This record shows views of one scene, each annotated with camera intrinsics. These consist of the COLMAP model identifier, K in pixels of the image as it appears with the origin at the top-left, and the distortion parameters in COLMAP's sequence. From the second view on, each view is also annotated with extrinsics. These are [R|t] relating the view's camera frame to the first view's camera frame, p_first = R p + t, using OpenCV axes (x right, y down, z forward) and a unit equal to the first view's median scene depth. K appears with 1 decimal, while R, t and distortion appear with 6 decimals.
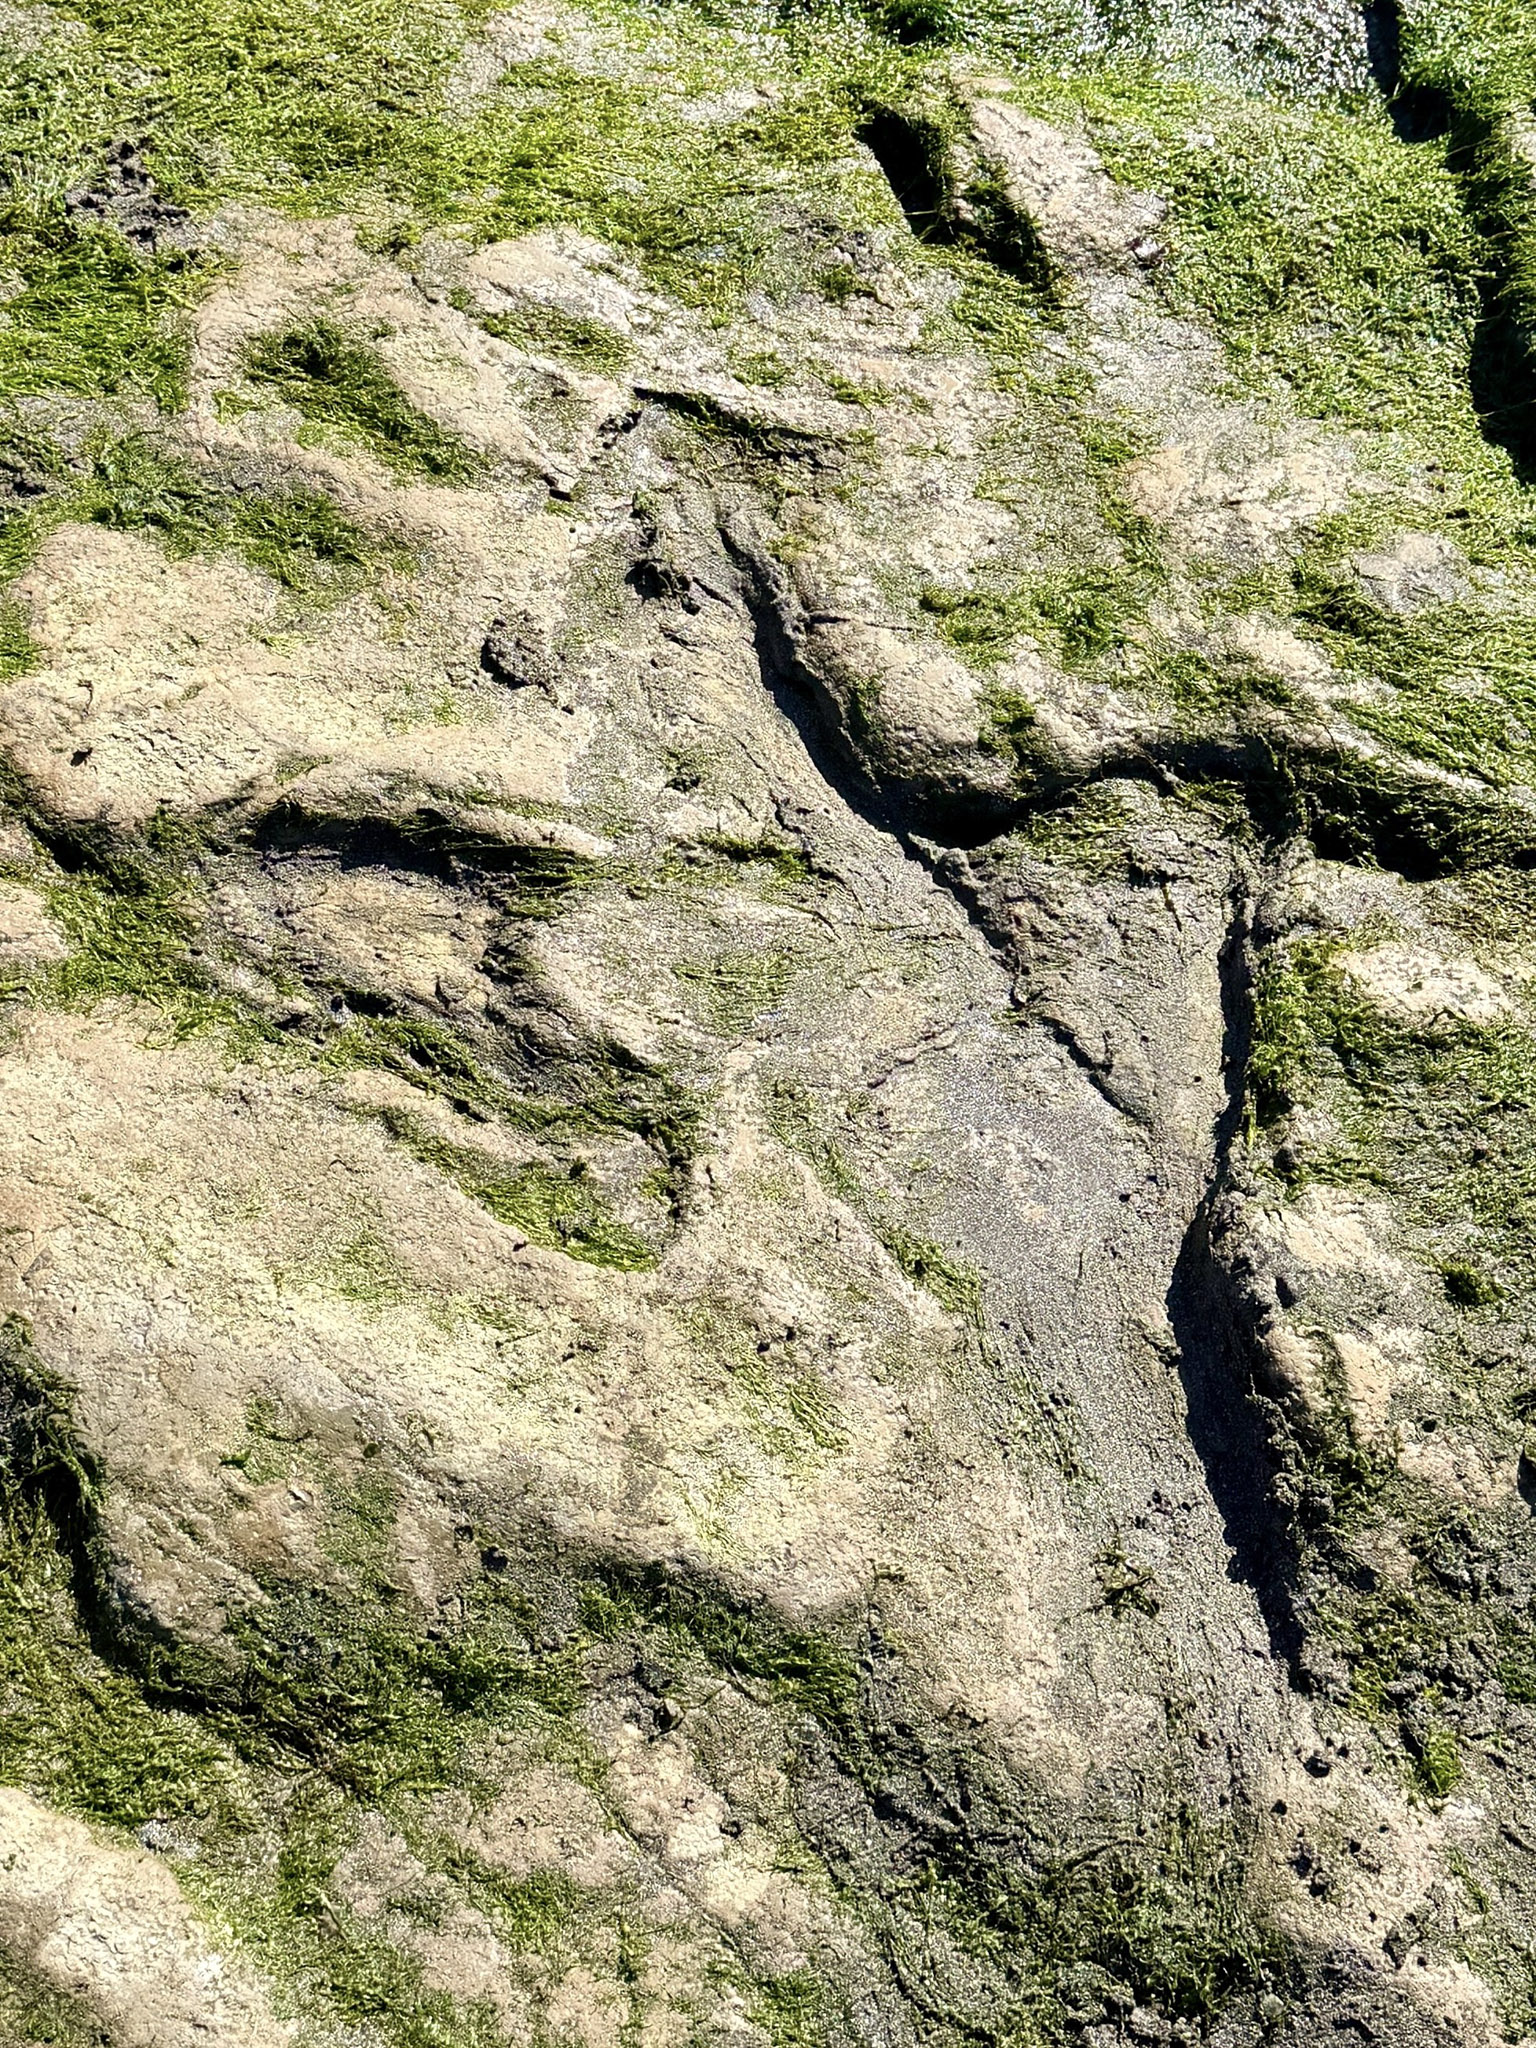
lens RADIAL K [[1434.3, 0, 767.3], [0, 1434.3, 1022.6], [0, 0, 1]] dist [0.002262, -0.001650]
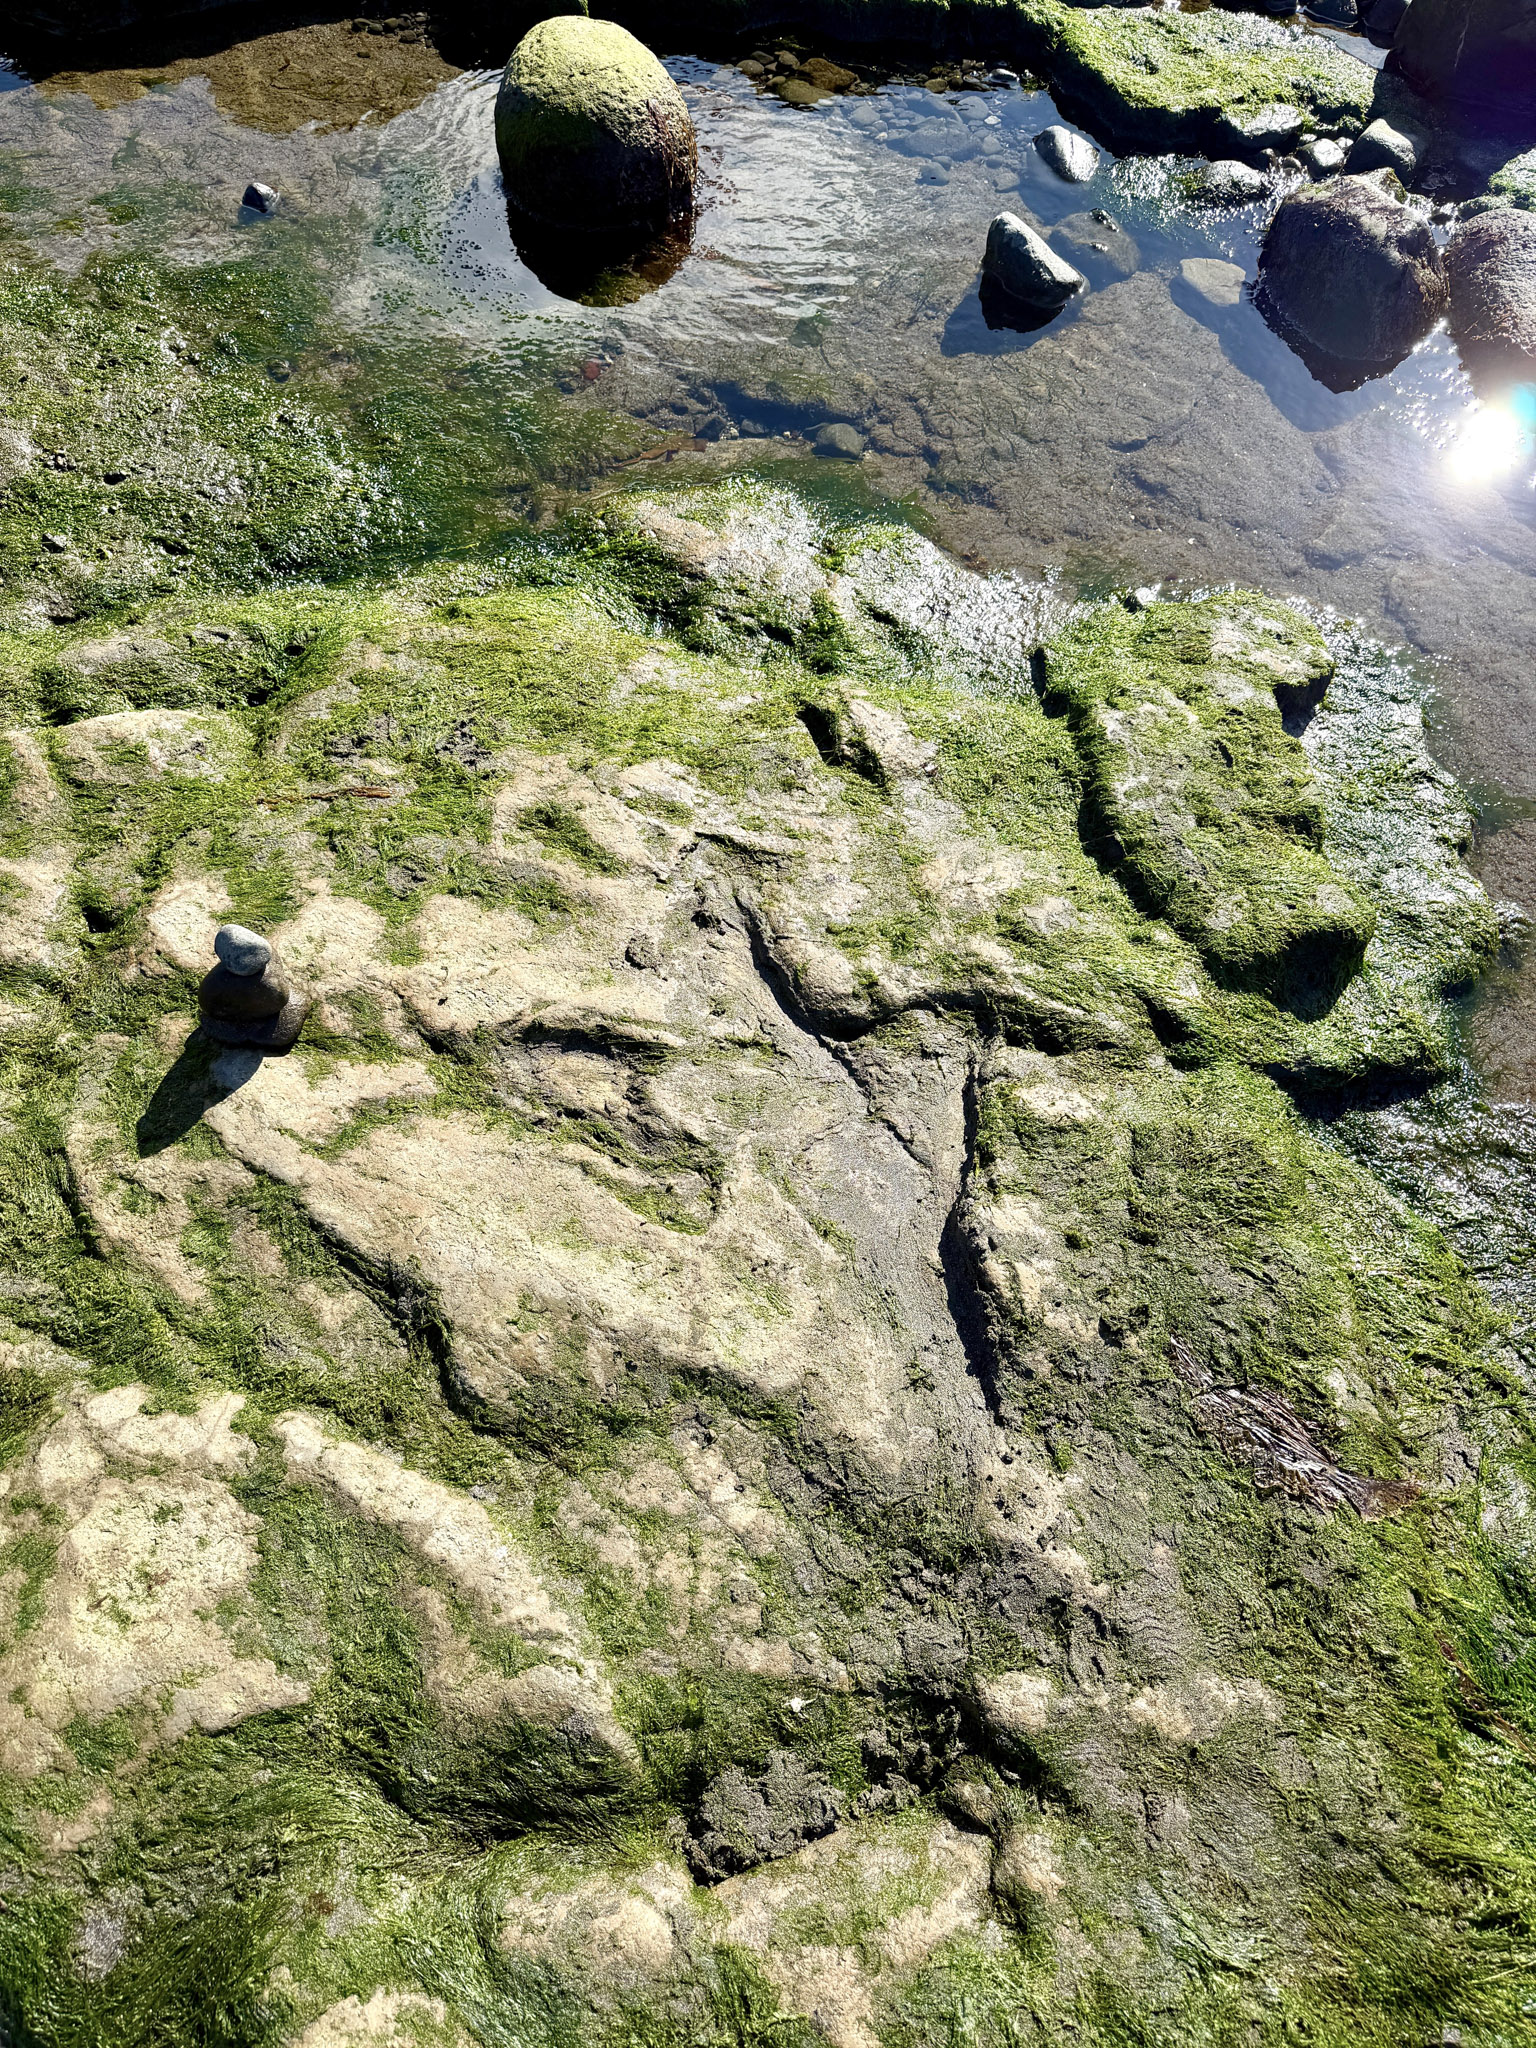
lens RADIAL K [[1434.3, 0, 769.4], [0, 1434.3, 1025.9], [0, 0, 1]] dist [0.002262, -0.001650]
pose [[0.999784, -0.000153, 0.020778, -0.025041], [-0.000216, 0.999843, 0.017742, -0.184660], [-0.020778, -0.017743, 0.999627, -1.184903]]
